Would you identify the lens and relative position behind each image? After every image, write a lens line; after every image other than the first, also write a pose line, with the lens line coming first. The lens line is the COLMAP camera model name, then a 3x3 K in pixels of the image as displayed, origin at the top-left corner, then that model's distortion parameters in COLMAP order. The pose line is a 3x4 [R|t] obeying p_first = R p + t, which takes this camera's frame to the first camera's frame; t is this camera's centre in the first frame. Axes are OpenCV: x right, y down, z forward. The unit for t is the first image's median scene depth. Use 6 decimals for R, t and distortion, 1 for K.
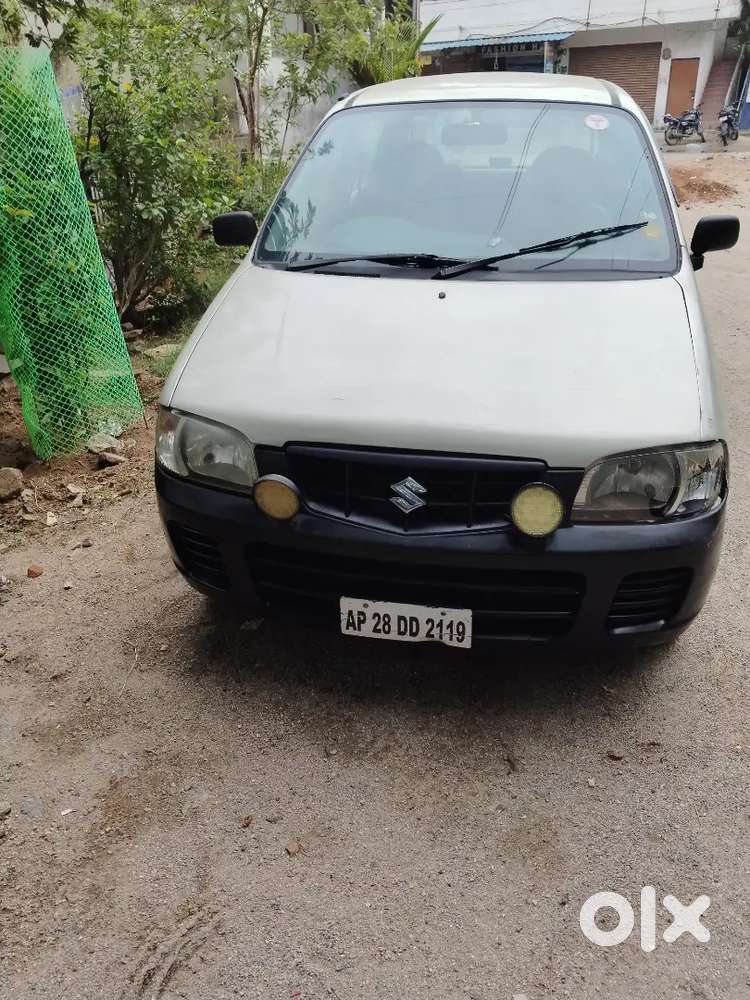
lens RADIAL K [[745.9, 0, 382.7], [0, 745.9, 495.8], [0, 0, 1]] dist [-0.002339, -0.013107]
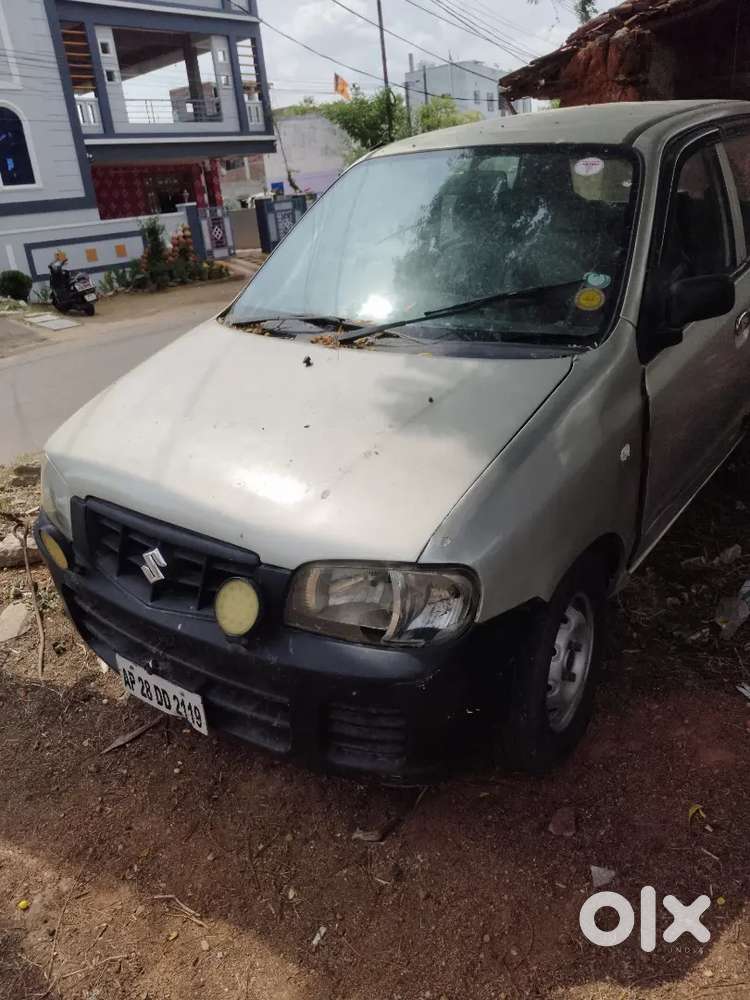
lens RADIAL K [[745.9, 0, 382.7], [0, 745.9, 495.8], [0, 0, 1]] dist [-0.002339, -0.013107]
pose [[0.907249, 0.130193, -0.399935, 0.661575], [-0.142363, 0.989814, -0.000729, -0.129894], [0.395767, 0.057597, 0.916543, 0.201718]]
